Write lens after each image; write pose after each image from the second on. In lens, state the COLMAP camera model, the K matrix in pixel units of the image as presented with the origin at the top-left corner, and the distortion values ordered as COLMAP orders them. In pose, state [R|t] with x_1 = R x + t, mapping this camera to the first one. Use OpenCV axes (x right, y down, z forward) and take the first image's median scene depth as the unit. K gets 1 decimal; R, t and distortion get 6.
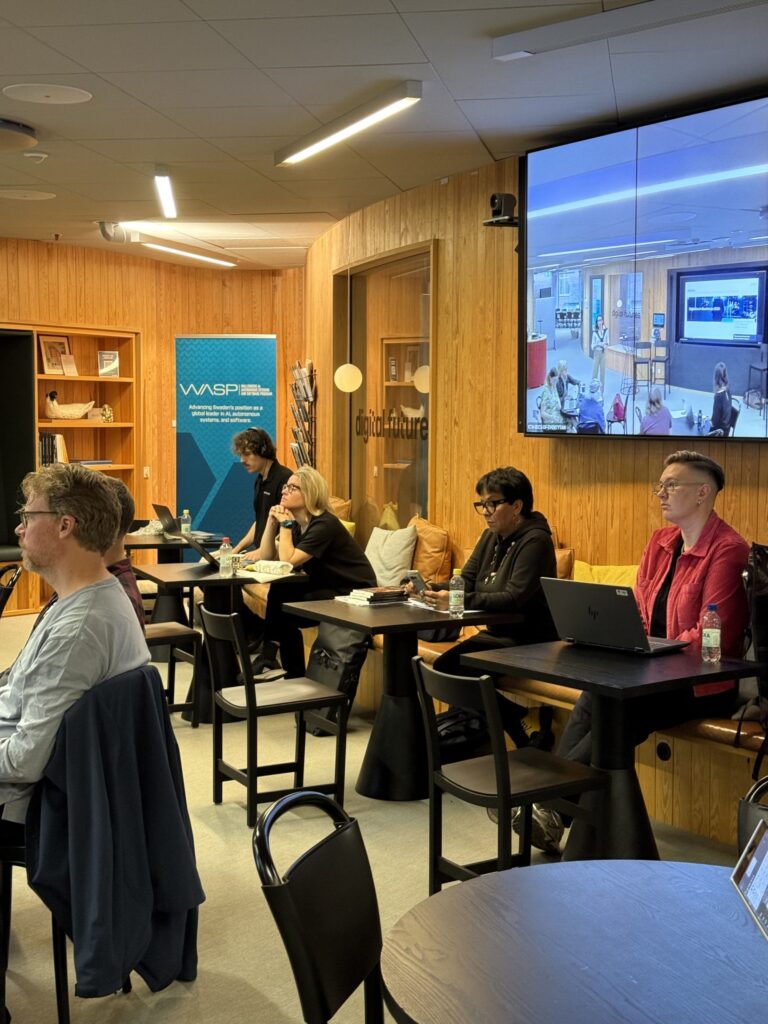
lens RADIAL K [[1419.9, 0, 390.8], [0, 1419.9, 501.1], [0, 0, 1]] dist [0.174556, -0.277415]
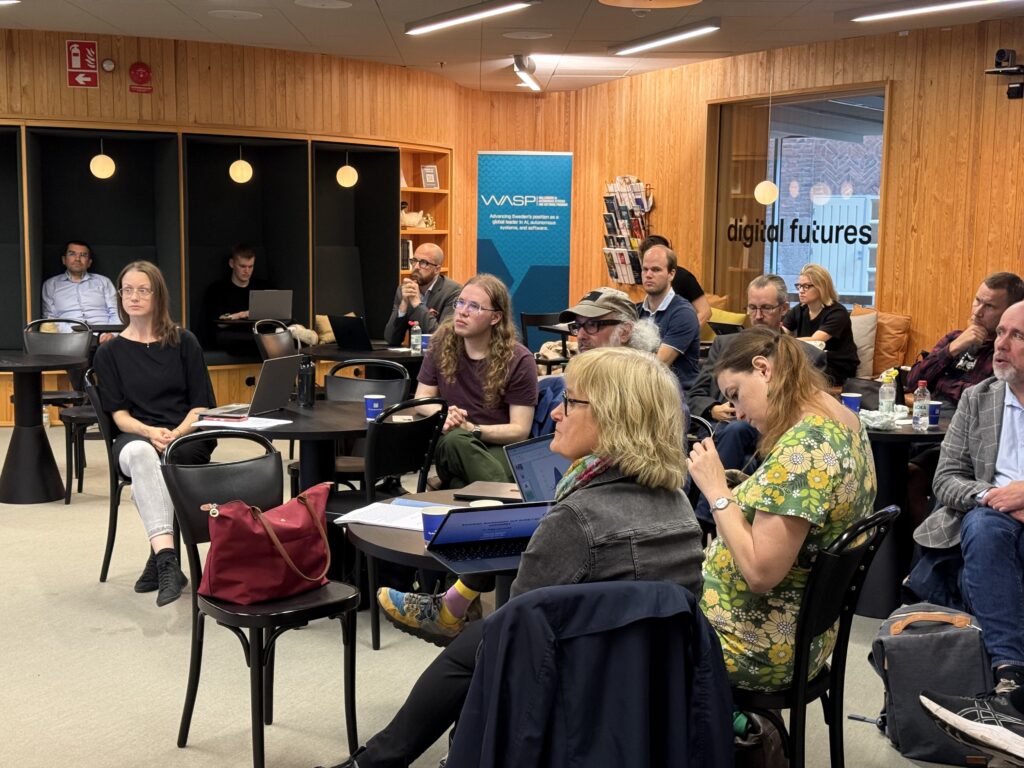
lens RADIAL K [[1419.9, 0, 512.0], [0, 1419.9, 384.0], [0, 0, 1]] dist [0.174556, -0.277415]
pose [[0.980726, -0.016396, 0.194701, -0.543227], [0.006210, 0.998585, 0.052816, 0.011259], [-0.195291, -0.050589, 0.979440, -0.174469]]
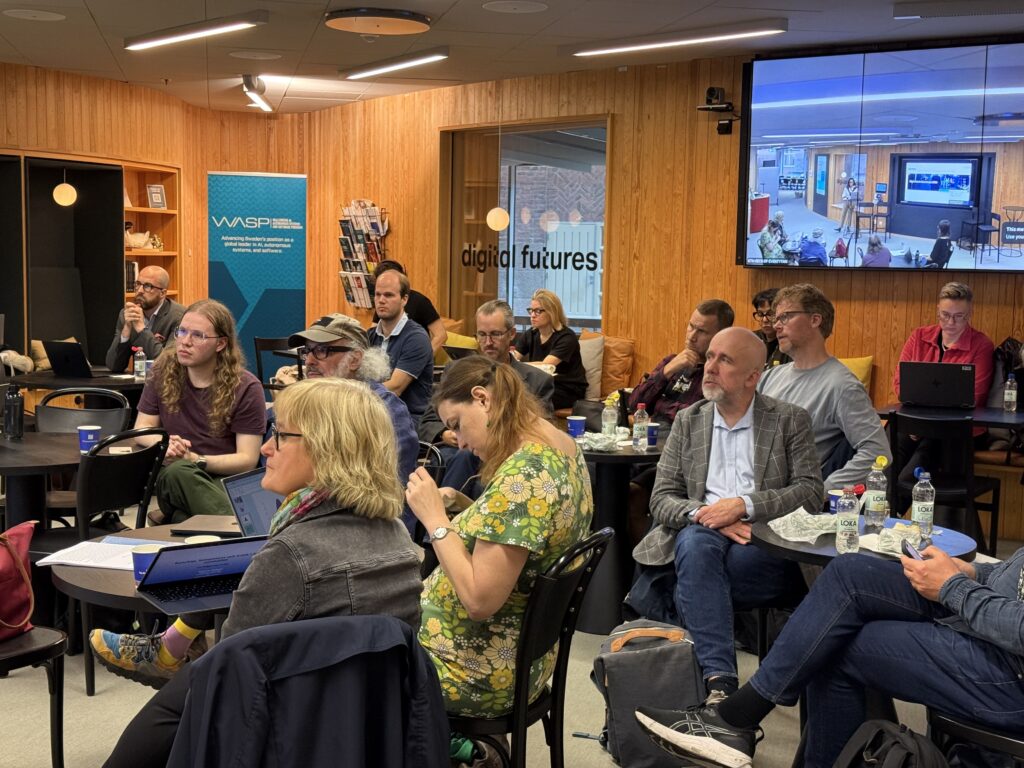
lens RADIAL K [[1419.9, 0, 512.0], [0, 1419.9, 384.0], [0, 0, 1]] dist [0.174556, -0.277415]
pose [[0.929878, -0.023382, 0.367124, -0.535966], [0.009933, 0.999210, 0.038481, 0.009715], [-0.367734, -0.032136, 0.929376, -0.172714]]
